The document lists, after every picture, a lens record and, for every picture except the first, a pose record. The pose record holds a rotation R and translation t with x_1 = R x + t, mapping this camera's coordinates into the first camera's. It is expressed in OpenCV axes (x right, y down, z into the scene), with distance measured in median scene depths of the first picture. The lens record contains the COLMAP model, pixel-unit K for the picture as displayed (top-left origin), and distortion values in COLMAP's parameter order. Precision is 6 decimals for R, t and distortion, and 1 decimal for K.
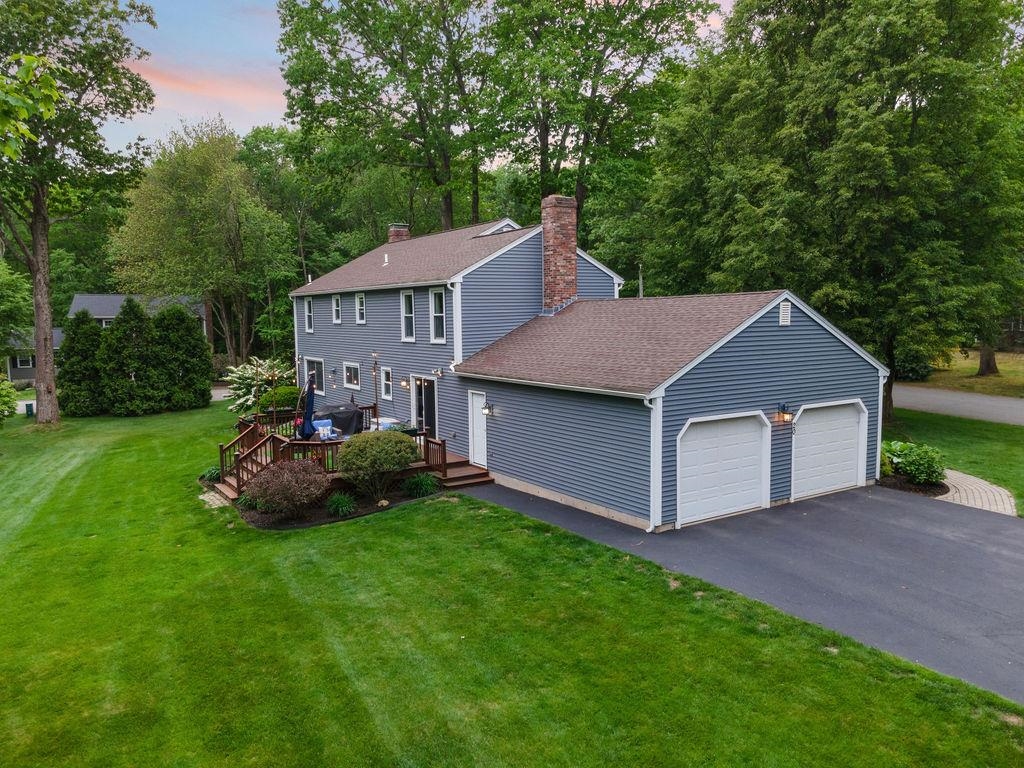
lens RADIAL K [[761.8, 0, 513.3], [0, 761.8, 386.1], [0, 0, 1]] dist [0.021554, 0.028456]
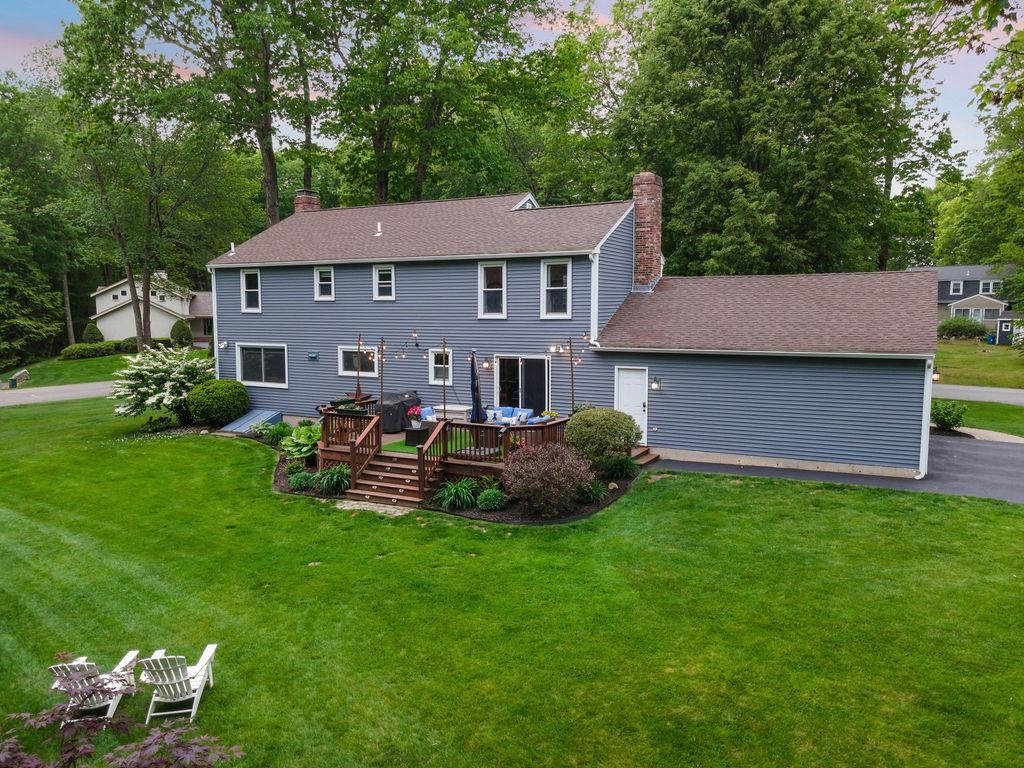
lens RADIAL K [[761.8, 0, 513.9], [0, 761.8, 387.3], [0, 0, 1]] dist [0.021554, 0.028456]
pose [[0.877347, -0.033355, 0.478696, -0.595182], [0.034508, 0.999384, 0.006390, 0.020458], [-0.478614, 0.010912, 0.877957, 0.204787]]
